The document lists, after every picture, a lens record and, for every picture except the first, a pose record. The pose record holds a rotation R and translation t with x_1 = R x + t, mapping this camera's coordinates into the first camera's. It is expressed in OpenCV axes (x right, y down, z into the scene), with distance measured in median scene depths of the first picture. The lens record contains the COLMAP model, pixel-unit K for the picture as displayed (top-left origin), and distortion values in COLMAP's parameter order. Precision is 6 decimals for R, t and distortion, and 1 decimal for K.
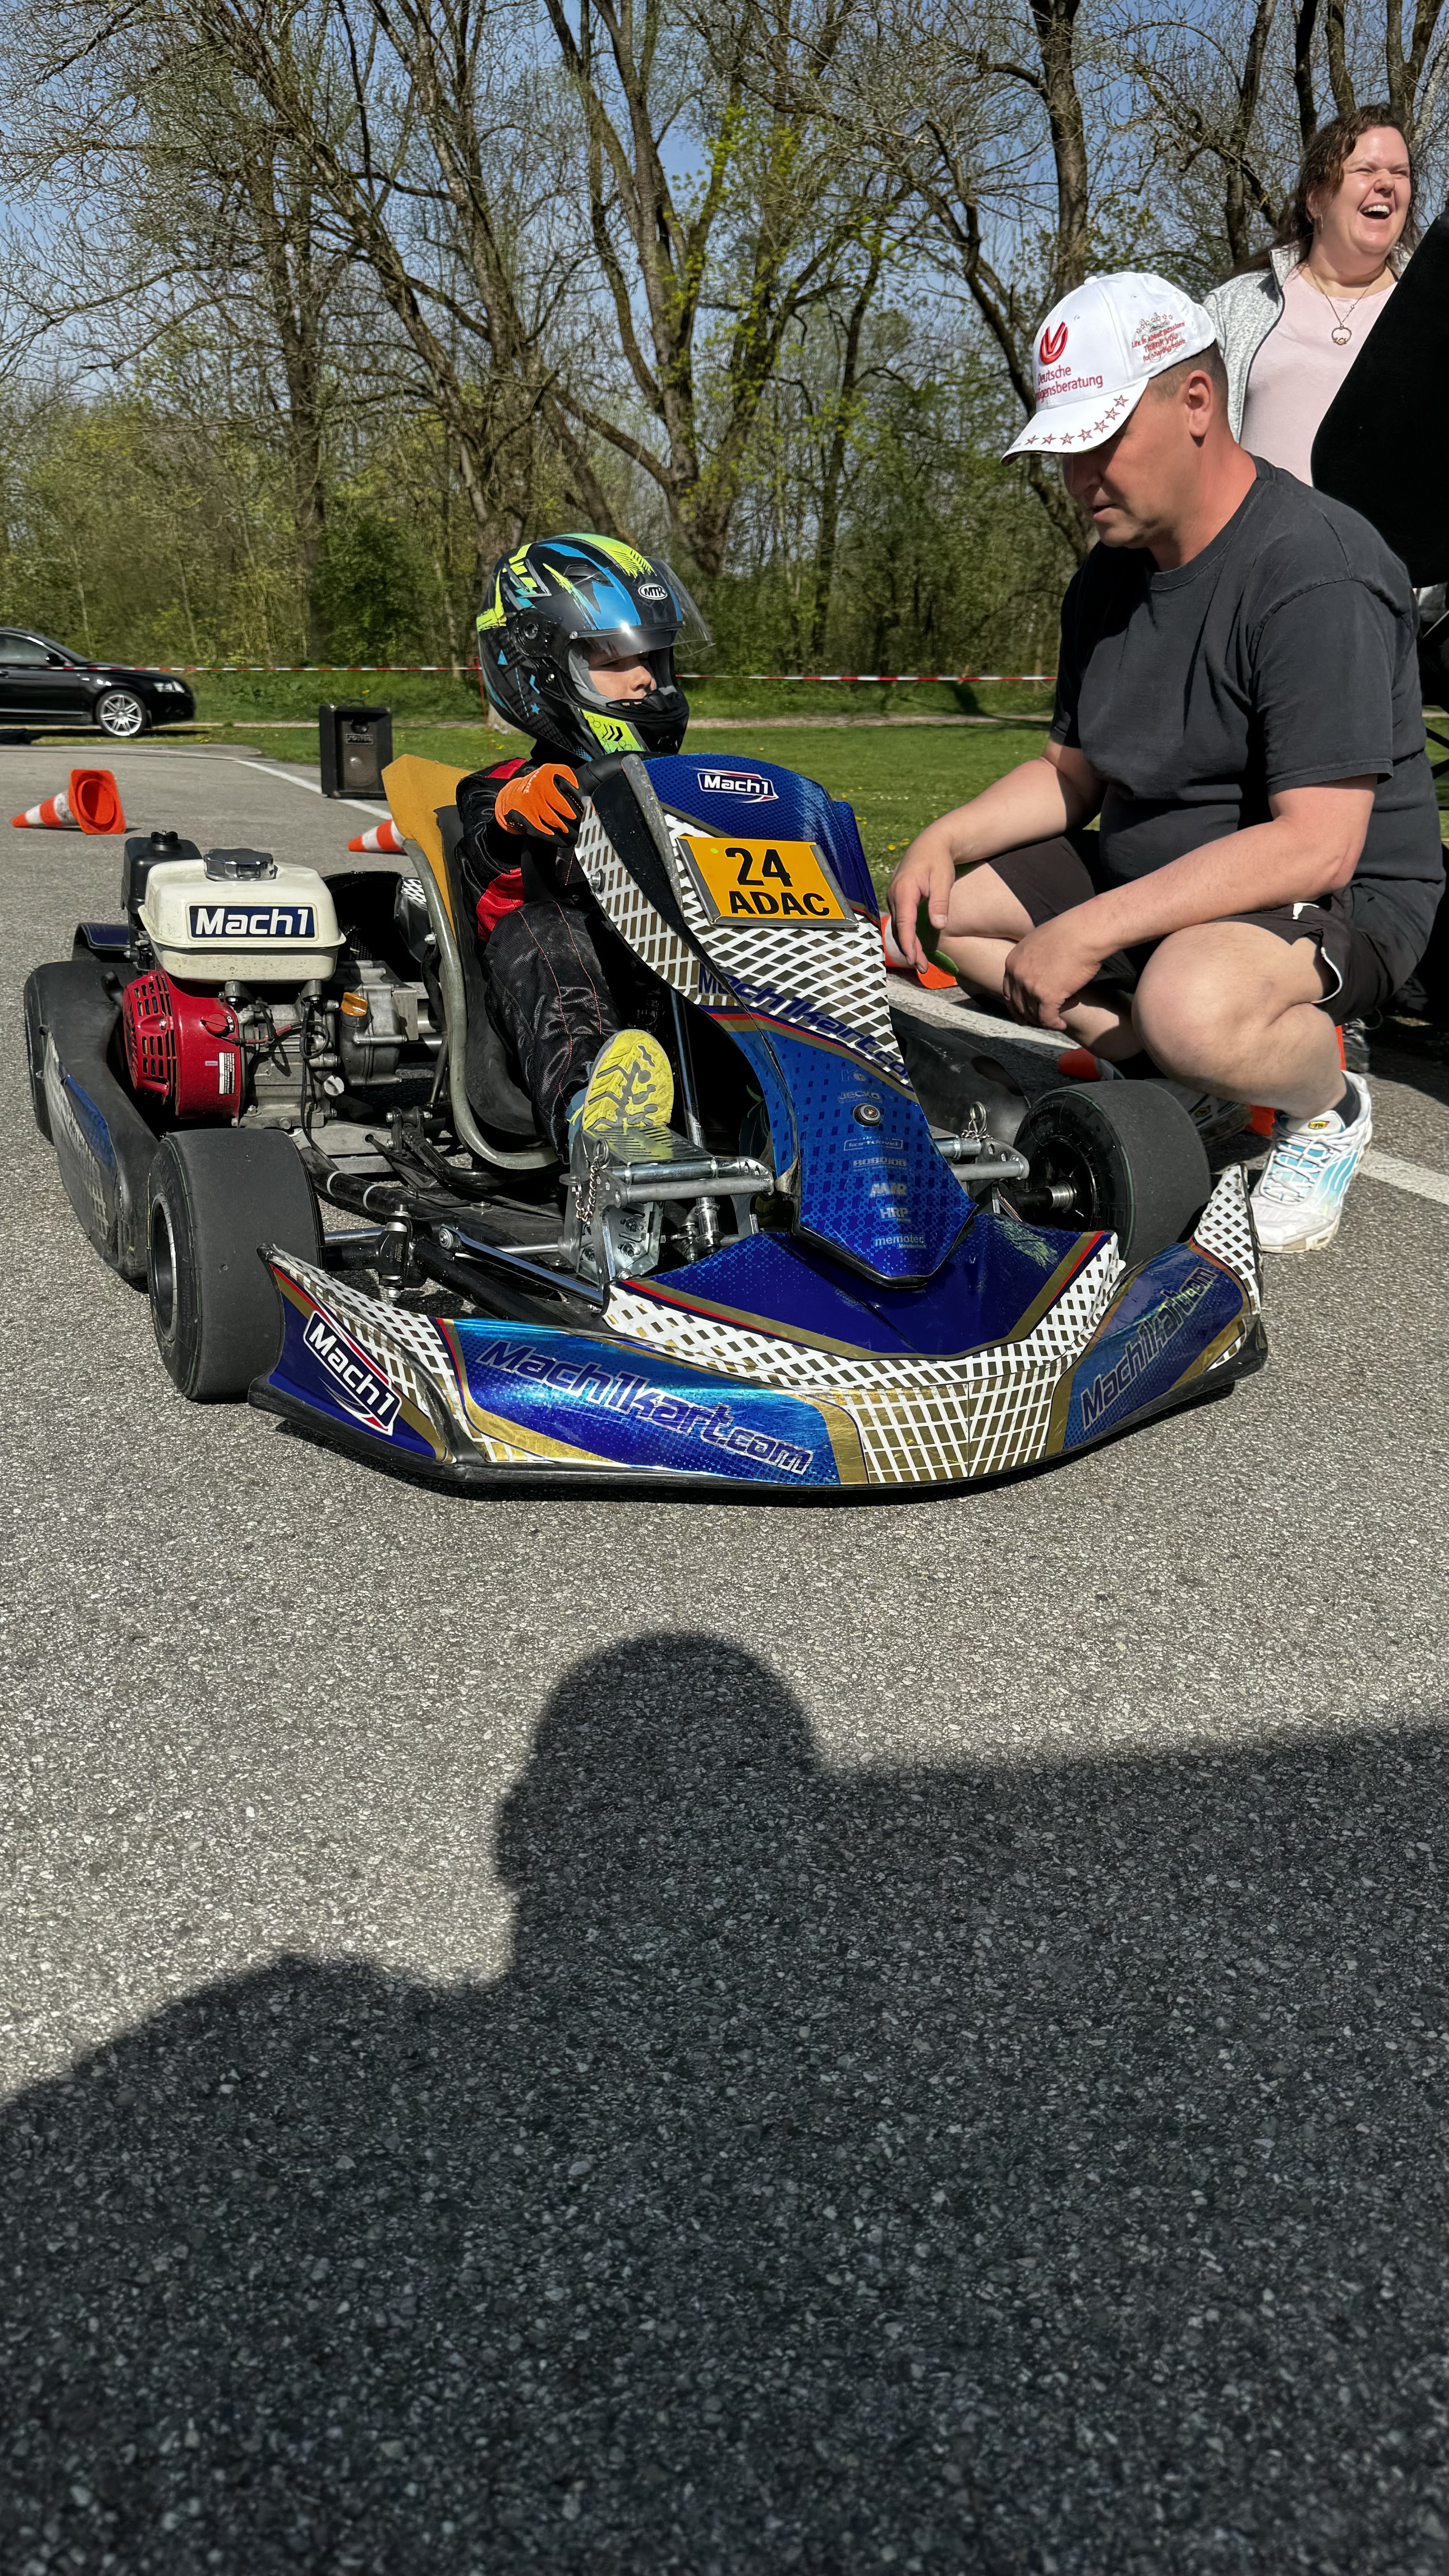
lens RADIAL K [[1756.6, 0, 713.3], [0, 1756.6, 1390.5], [0, 0, 1]] dist [0.002308, -0.003759]
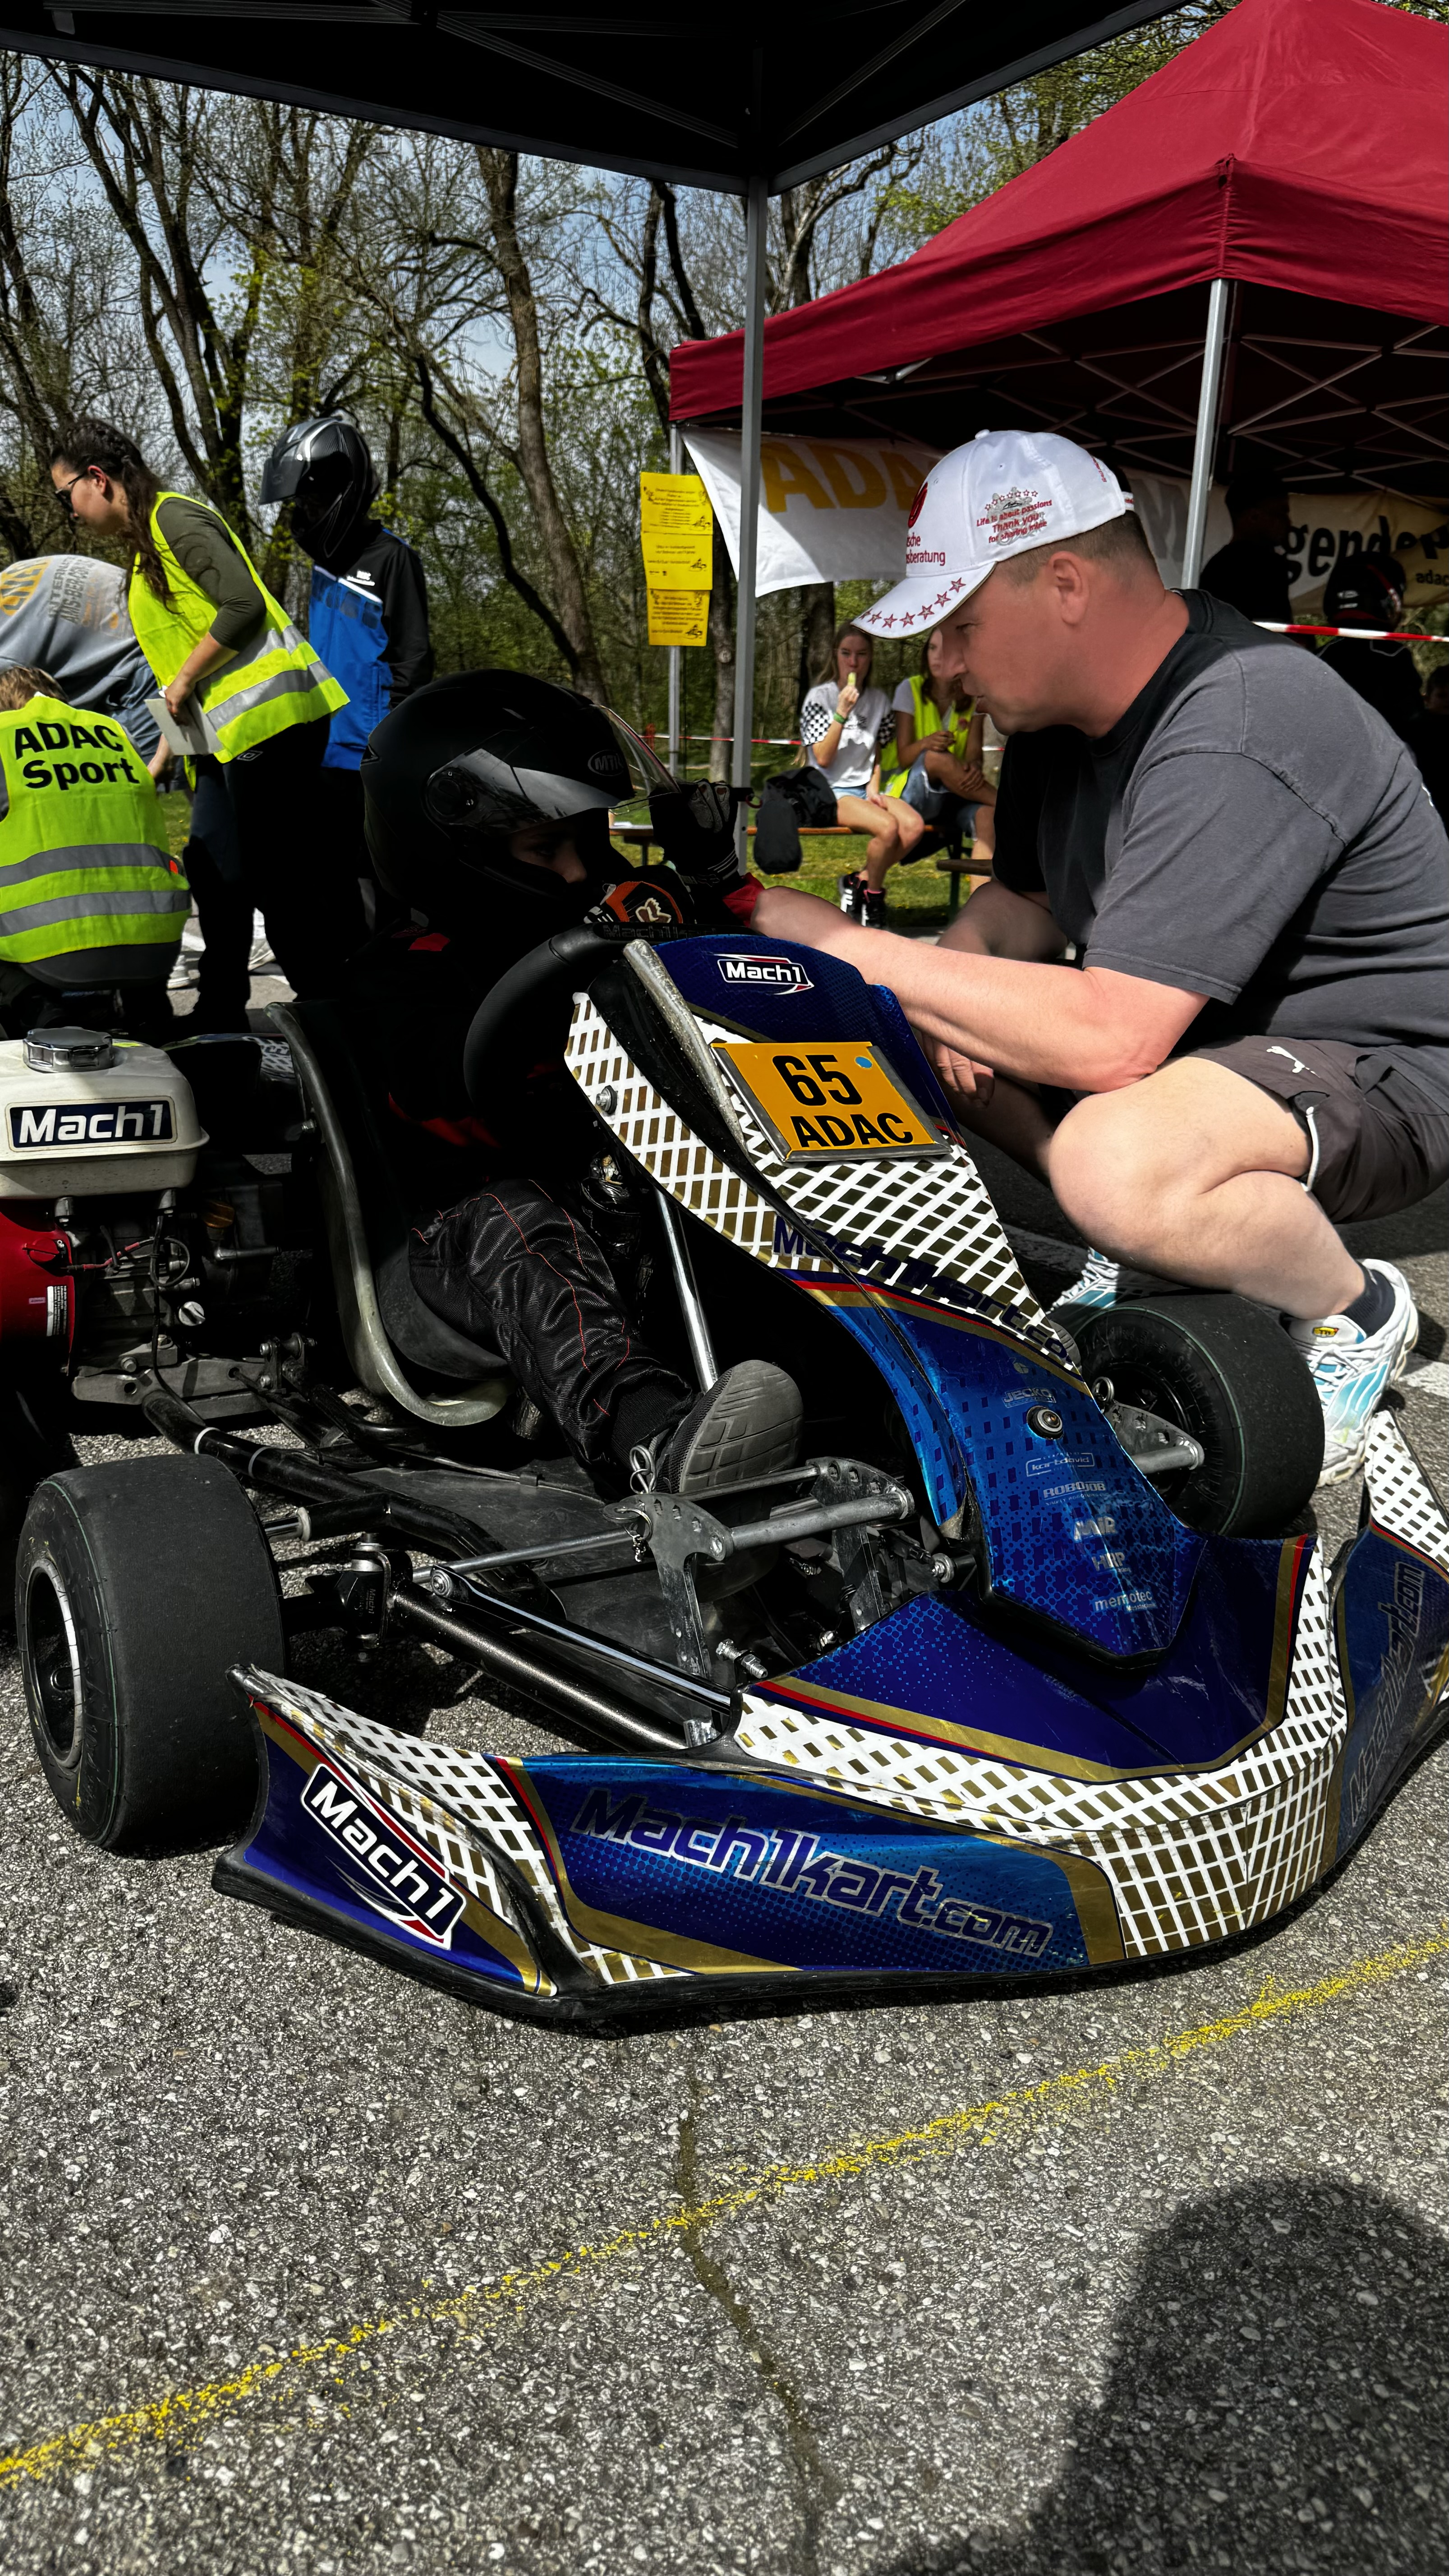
lens RADIAL K [[1792.3, 0, 717.2], [0, 1792.3, 1284.2], [0, 0, 1]] dist [0.051596, -0.036761]
pose [[0.989023, -0.040253, 0.142172, -0.149660], [0.055470, 0.992951, -0.104743, -0.134297], [-0.136954, 0.111479, 0.984285, 0.236391]]
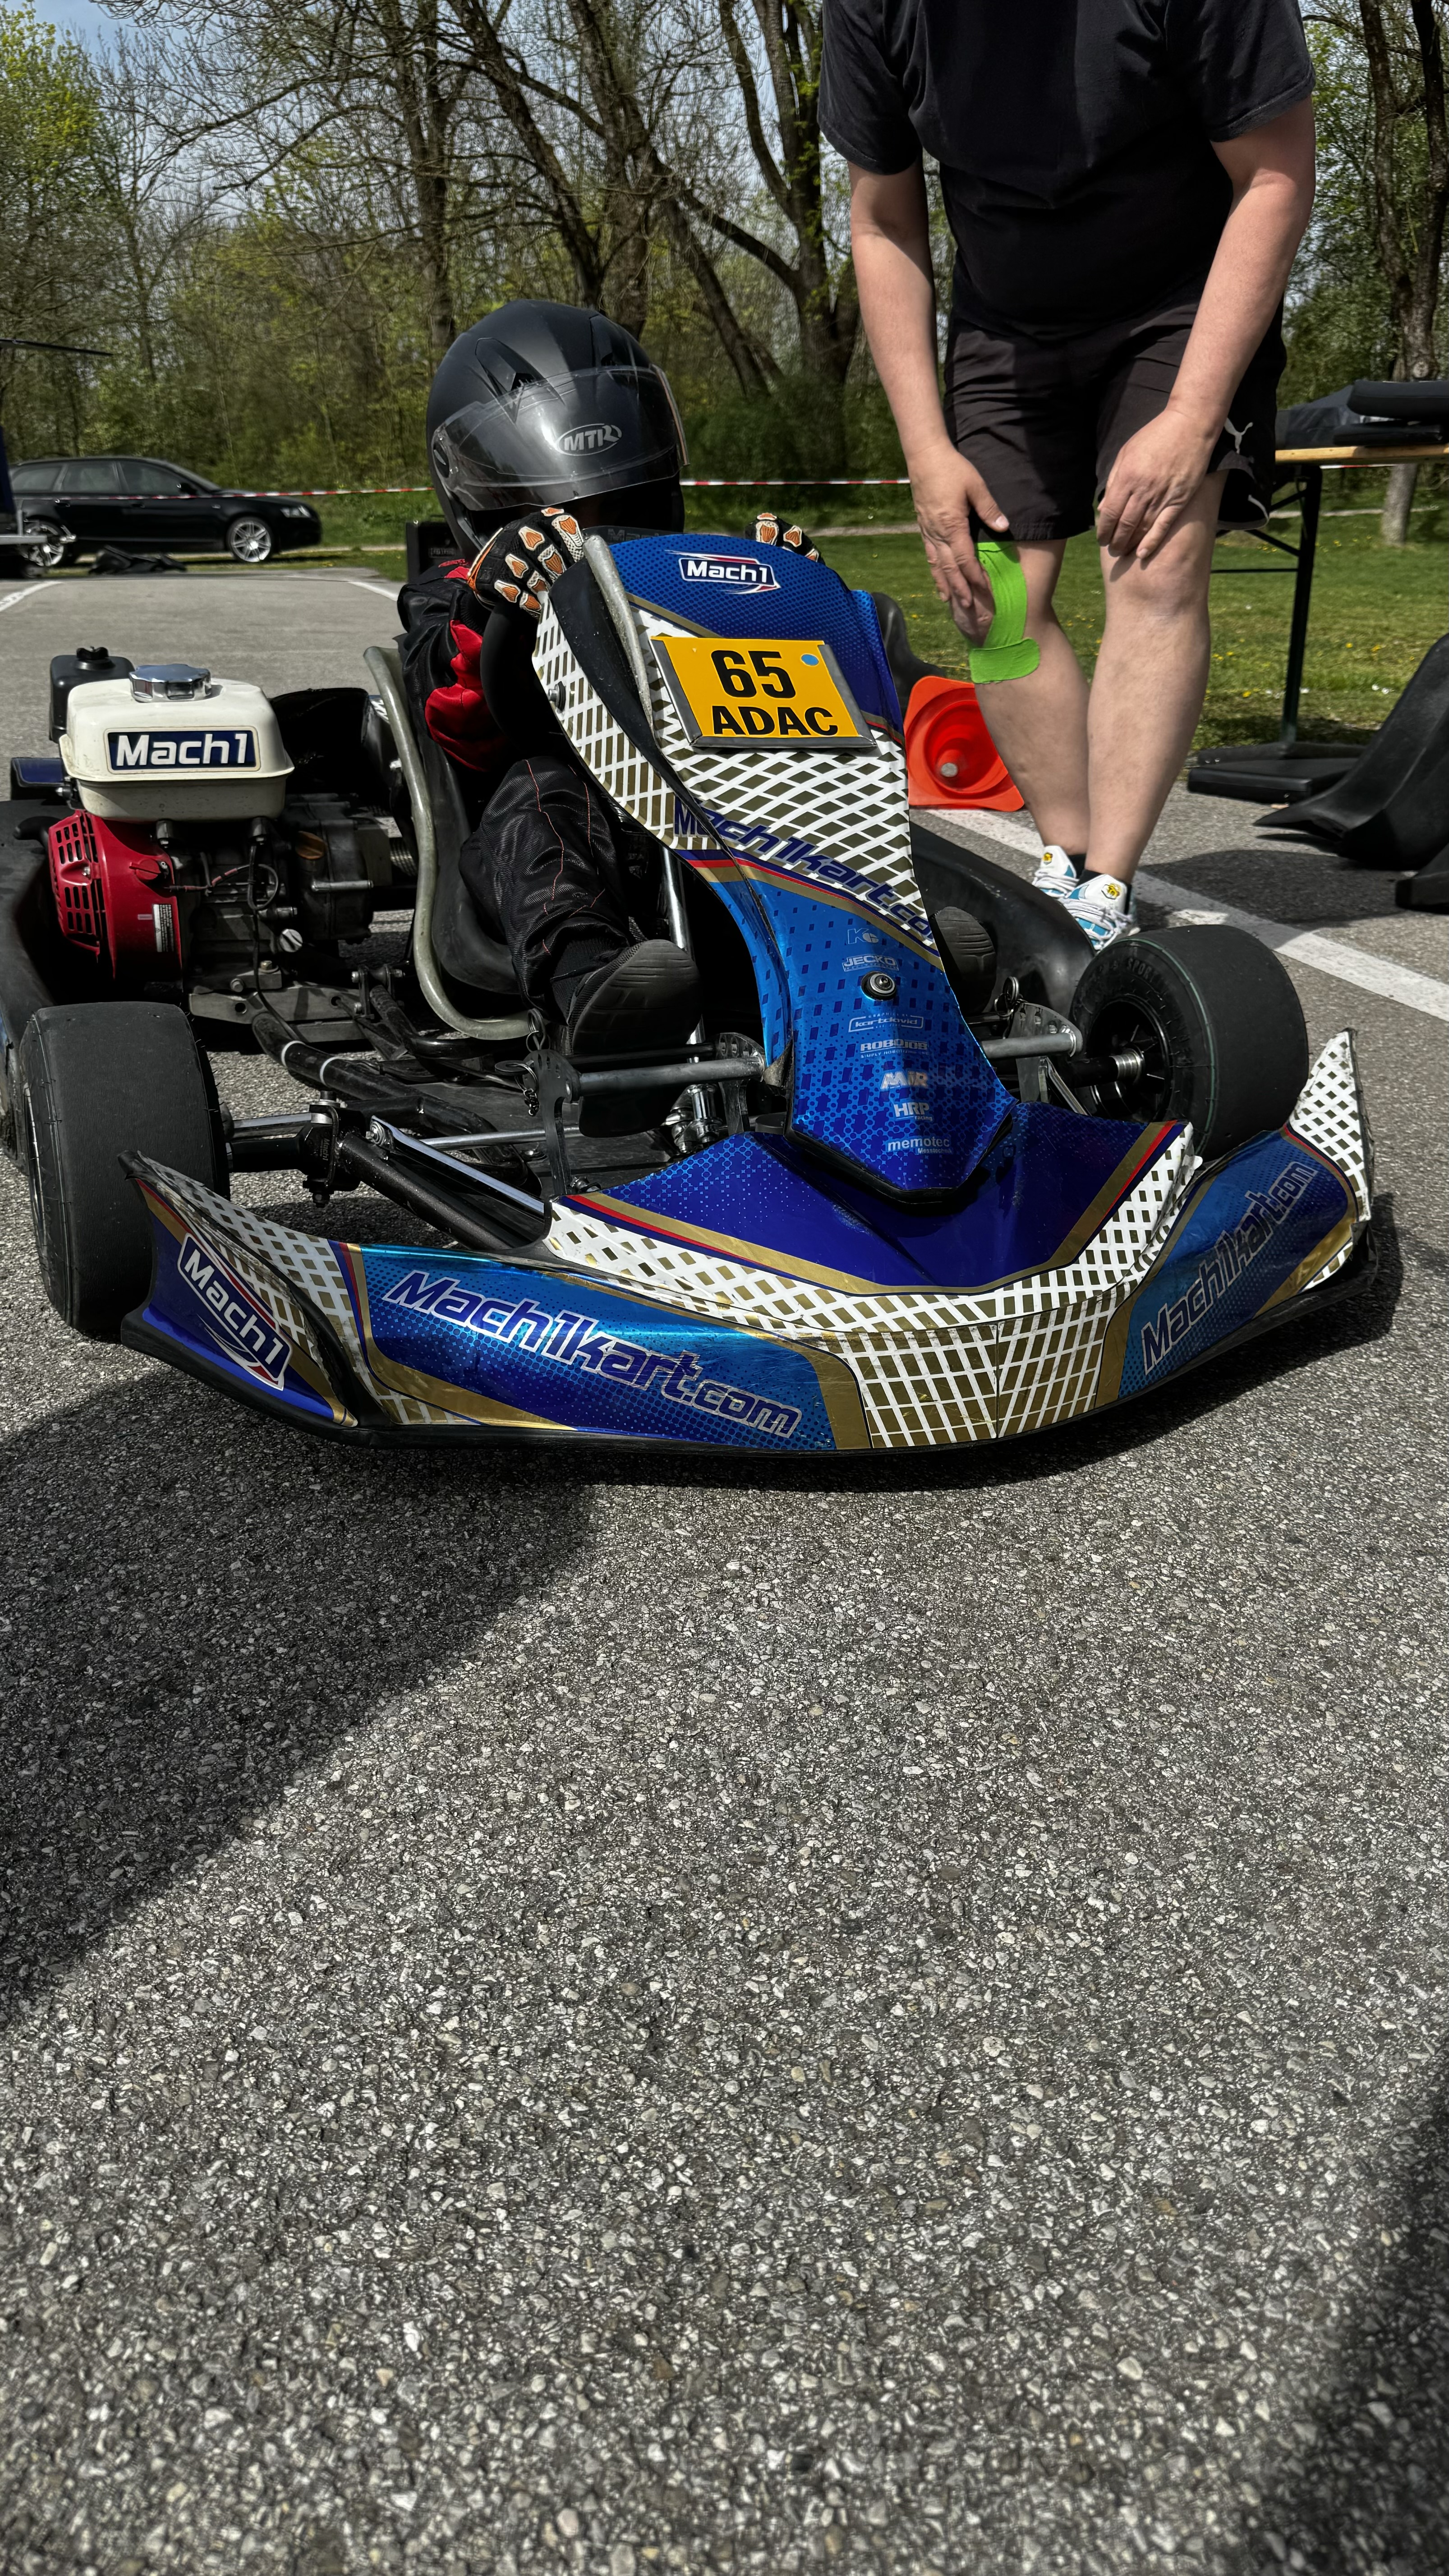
lens RADIAL K [[1766.4, 0, 720.2], [0, 1766.4, 1290.6], [0, 0, 1]] dist [0.151671, -0.277165]
pose [[0.999233, -0.003623, -0.039003, 0.044949], [0.004797, 0.999537, 0.030047, -0.038787], [0.038877, -0.030211, 0.998787, 0.168474]]
